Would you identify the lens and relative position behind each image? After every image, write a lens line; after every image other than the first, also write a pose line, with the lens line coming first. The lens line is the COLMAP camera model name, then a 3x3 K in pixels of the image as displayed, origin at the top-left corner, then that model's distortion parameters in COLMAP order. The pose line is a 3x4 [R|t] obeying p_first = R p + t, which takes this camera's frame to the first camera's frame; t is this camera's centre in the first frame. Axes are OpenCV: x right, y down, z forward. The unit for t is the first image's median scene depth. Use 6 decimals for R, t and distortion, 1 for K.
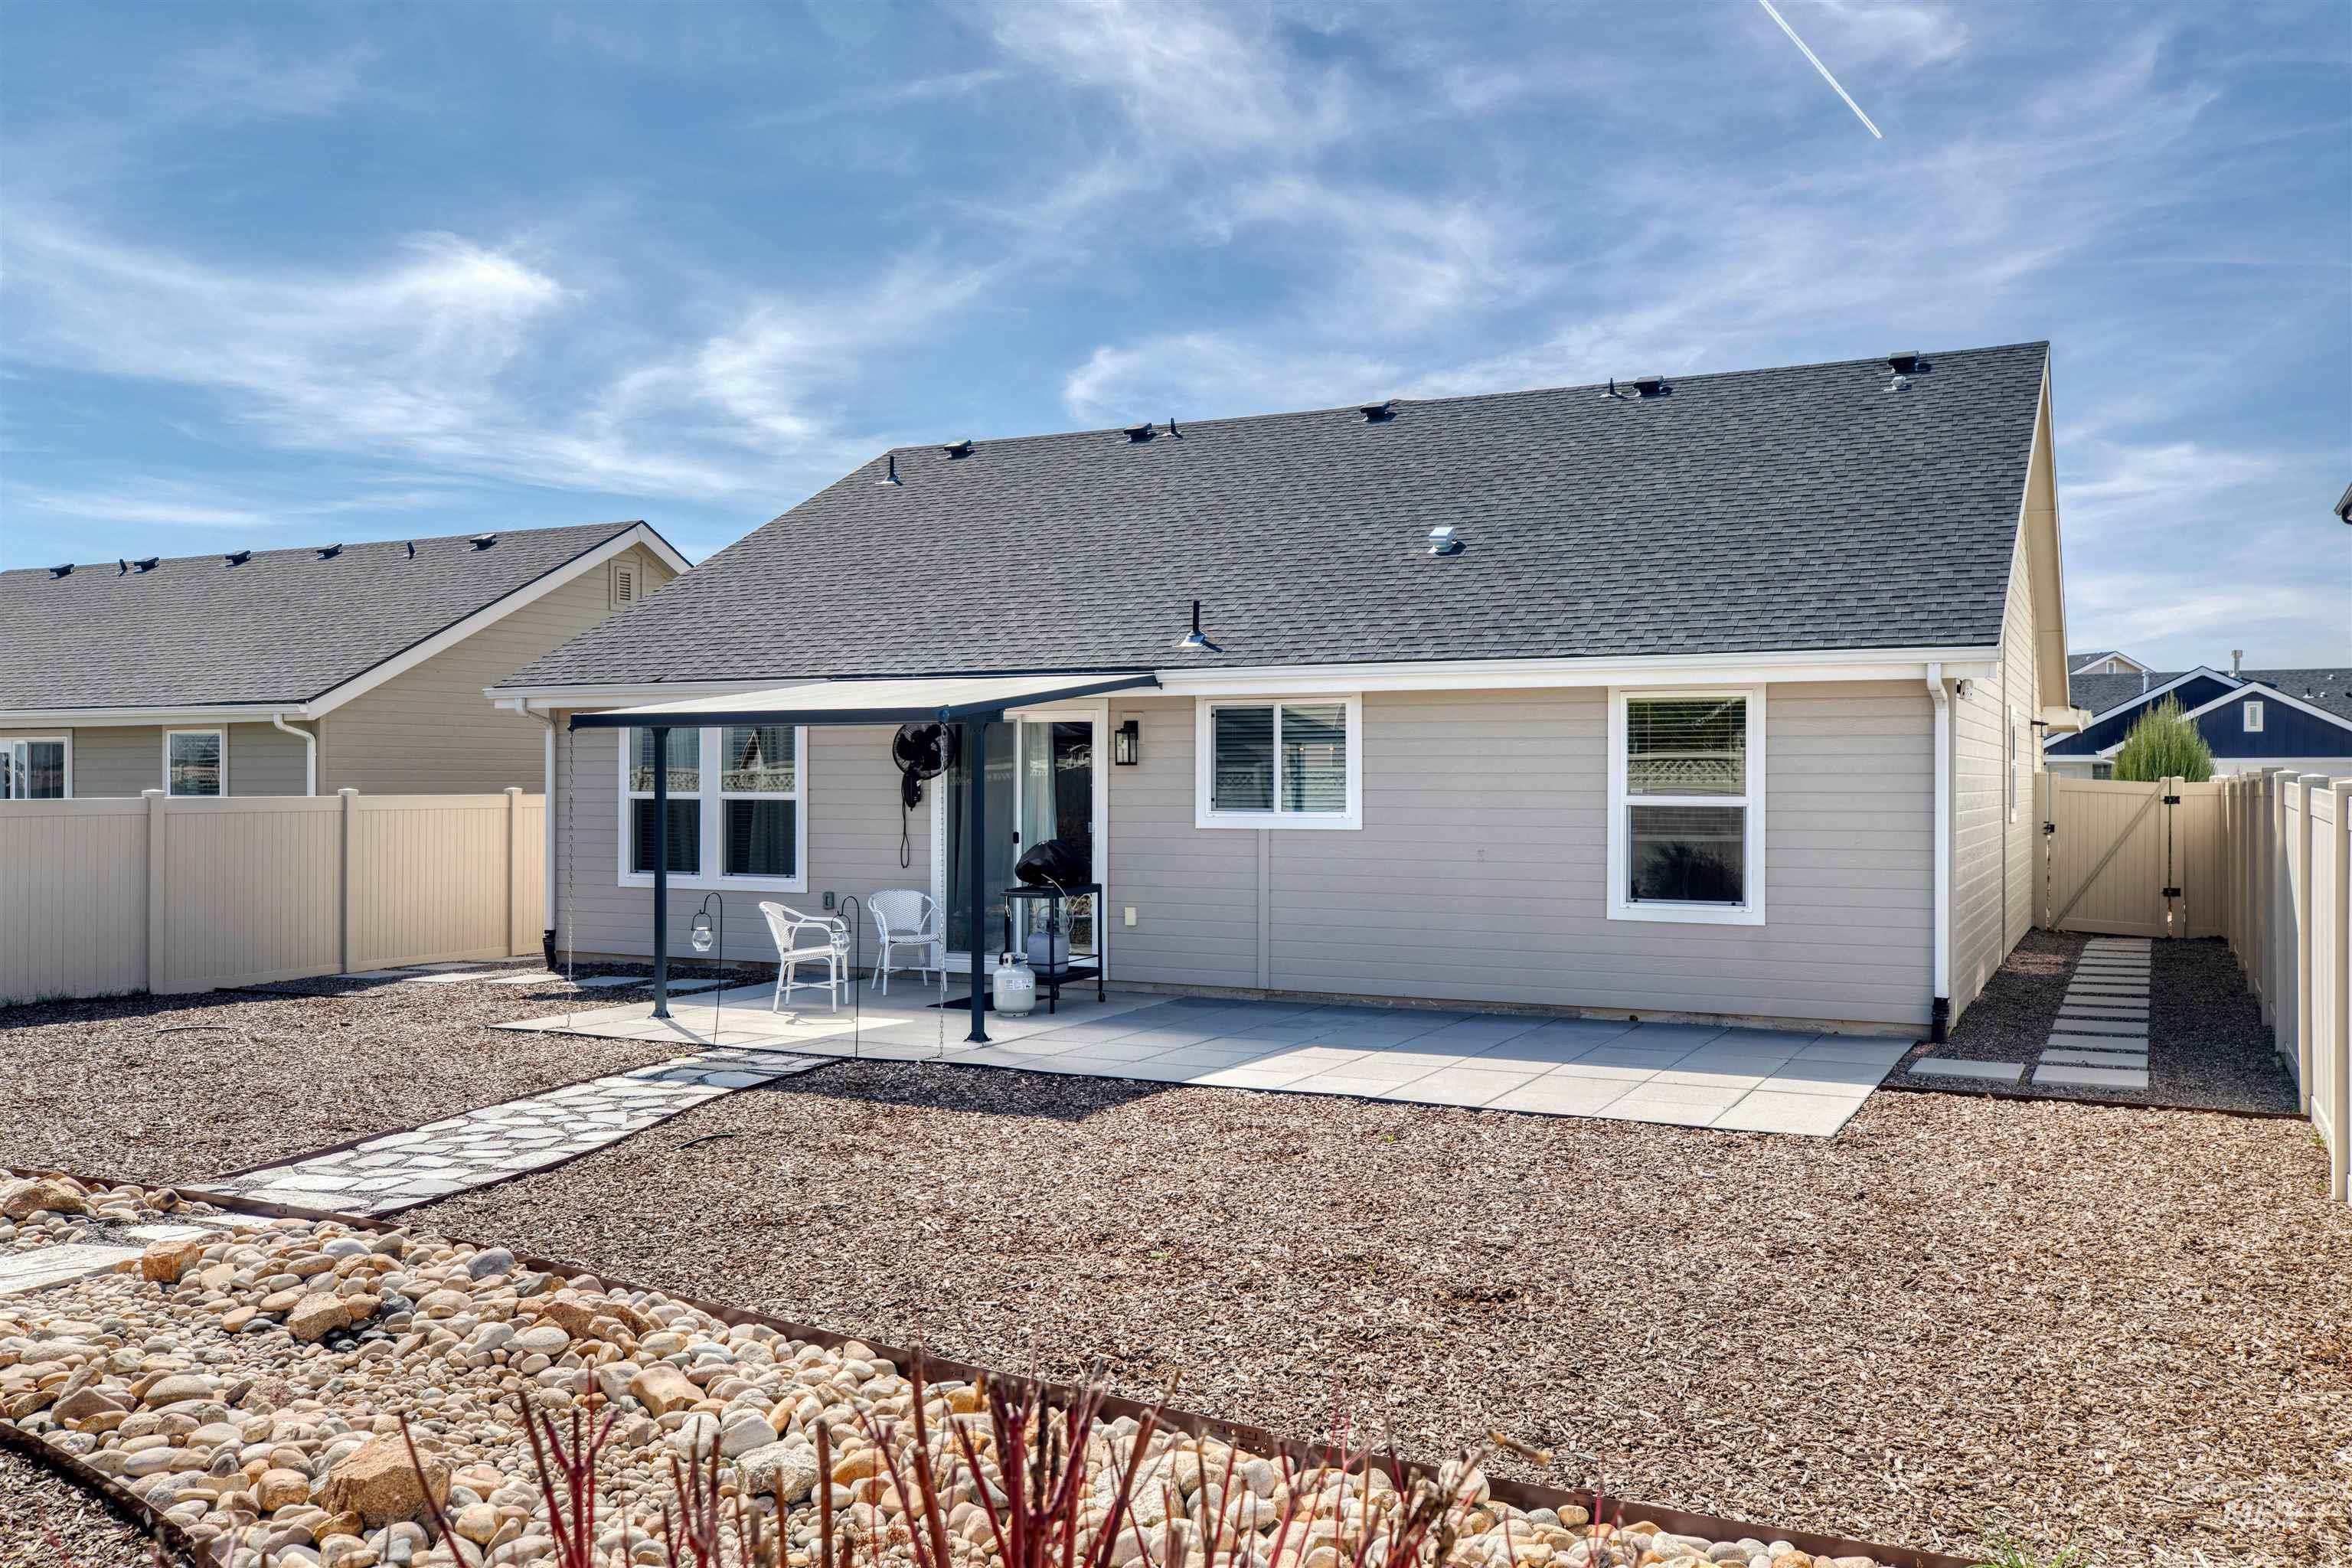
lens RADIAL K [[1925.9, 0, 1170.0], [0, 1925.9, 792.7], [0, 0, 1]] dist [0.006503, -0.001565]
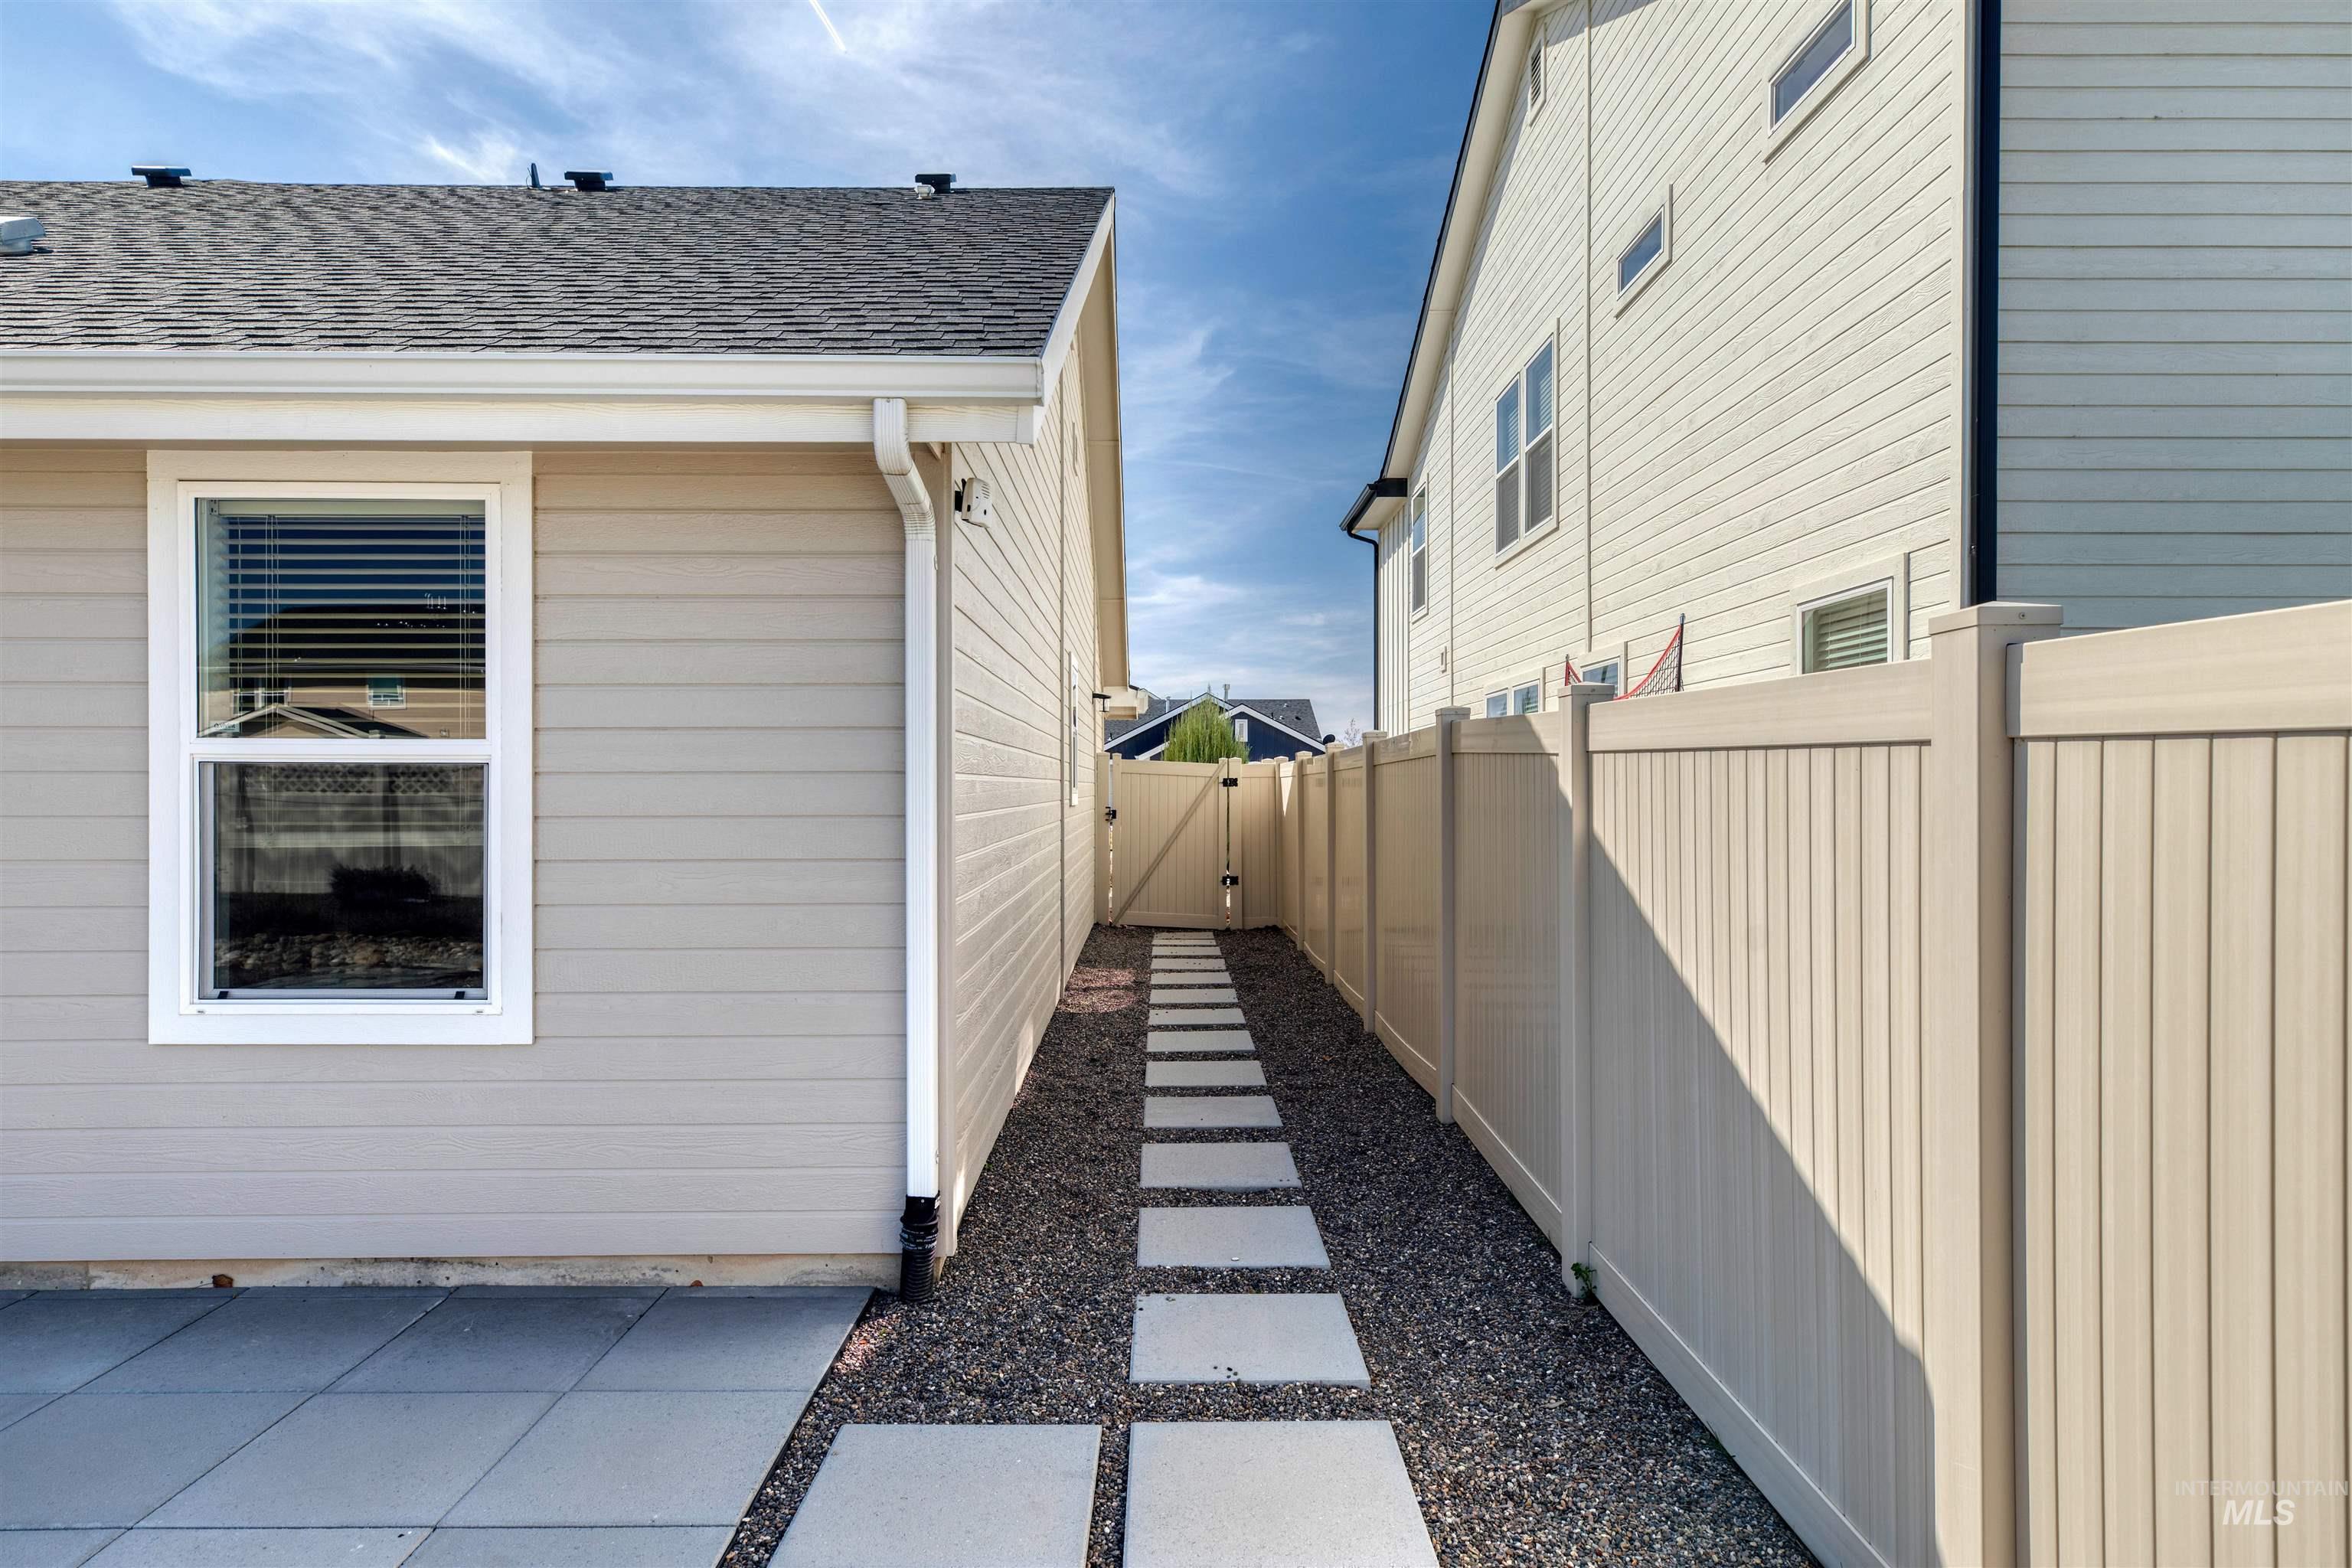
lens RADIAL K [[1384.2, 0, 1185.4], [0, 1384.2, 789.3], [0, 0, 1]] dist [-0.006074, 0.000971]
pose [[0.882075, -0.002280, 0.471104, 0.302403], [0.004331, 0.999985, -0.003271, 0.015140], [-0.471089, 0.004926, 0.882072, 0.687438]]
